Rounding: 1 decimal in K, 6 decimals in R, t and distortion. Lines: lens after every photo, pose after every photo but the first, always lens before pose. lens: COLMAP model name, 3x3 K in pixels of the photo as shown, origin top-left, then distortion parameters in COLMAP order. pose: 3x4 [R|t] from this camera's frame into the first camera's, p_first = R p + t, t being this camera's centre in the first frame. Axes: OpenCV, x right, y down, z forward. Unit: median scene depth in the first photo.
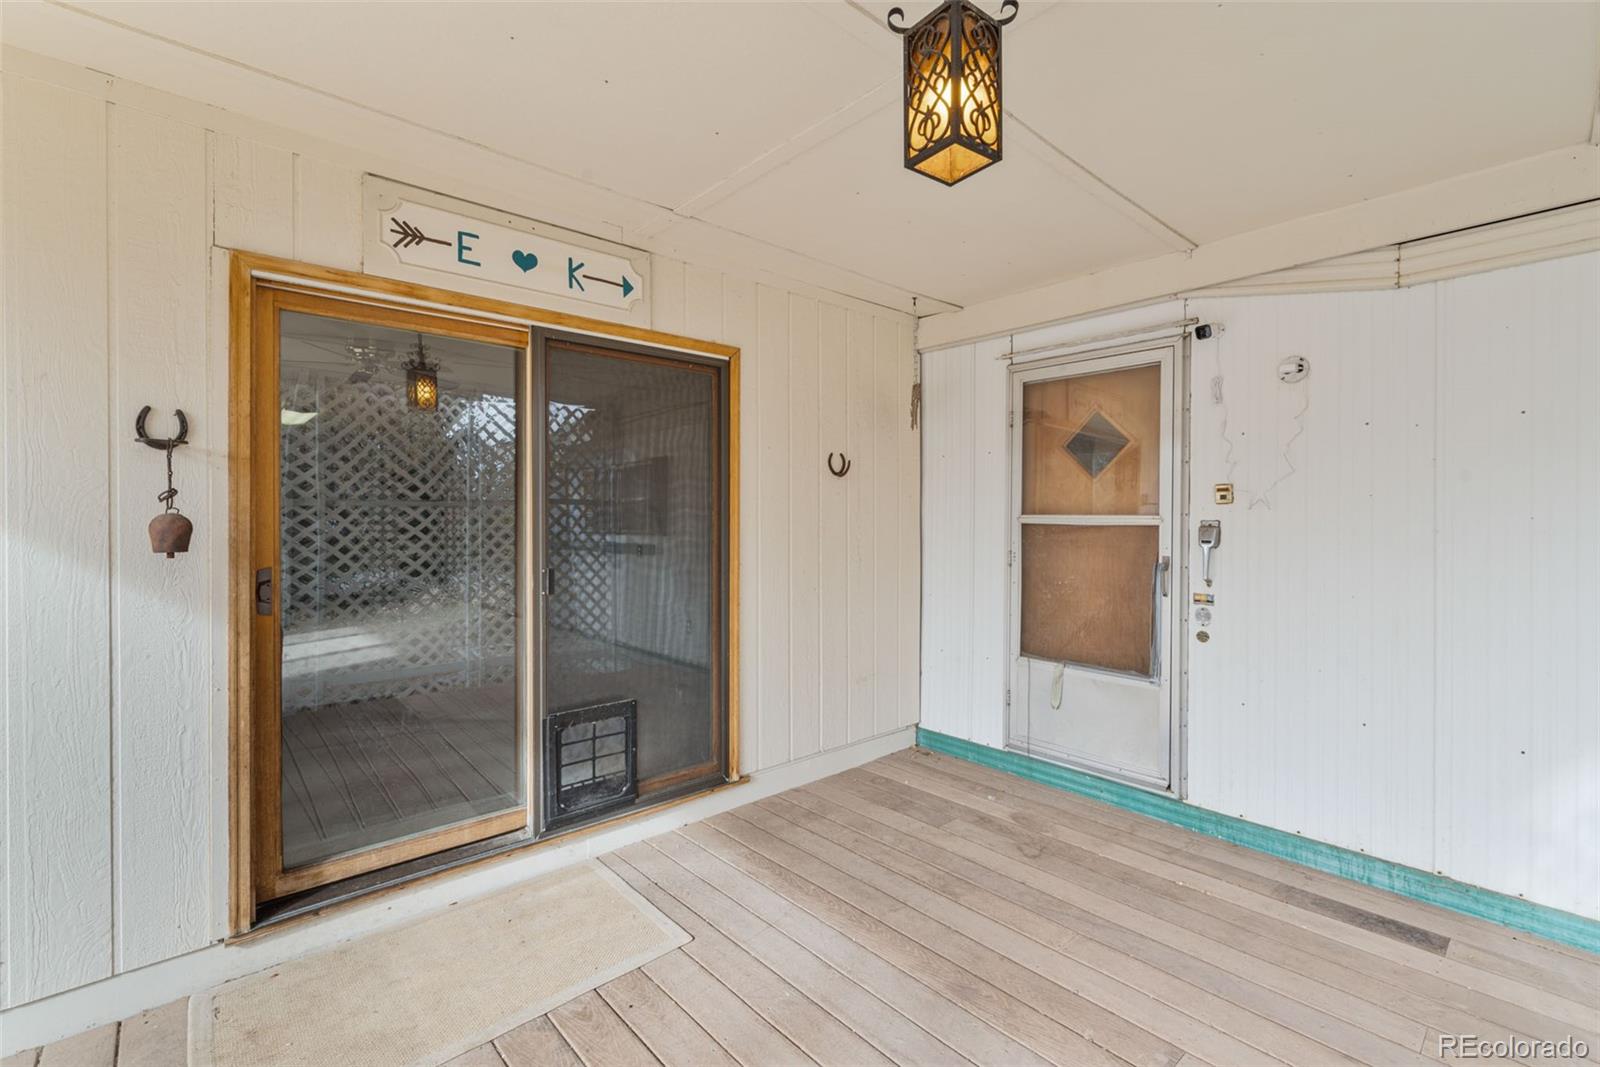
lens RADIAL K [[708.1, 0, 776.6], [0, 708.1, 522.4], [0, 0, 1]] dist [0.002269, 0.000154]
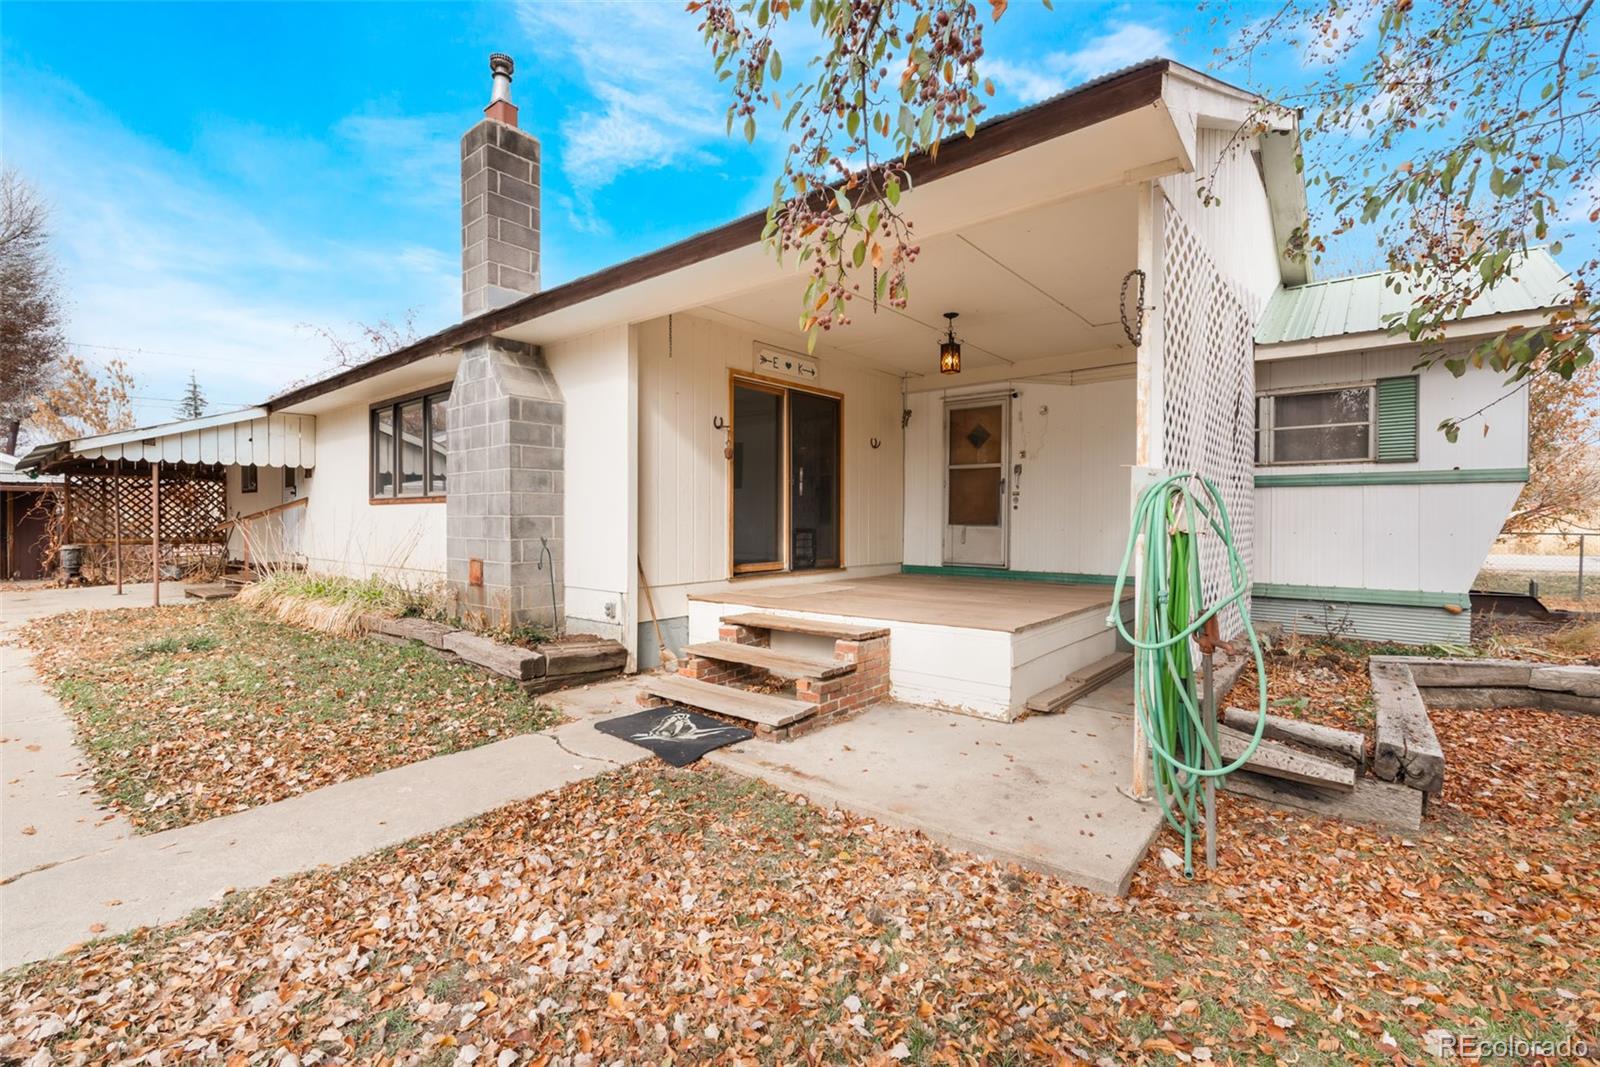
lens RADIAL K [[700.5, 0, 805.2], [0, 700.5, 531.2], [0, 0, 1]] dist [-0.000007, -0.000031]
pose [[0.983772, -0.005148, 0.179347, -0.658486], [0.002870, 0.999912, 0.012958, 0.211695], [-0.179398, -0.012233, 0.983701, -1.464600]]
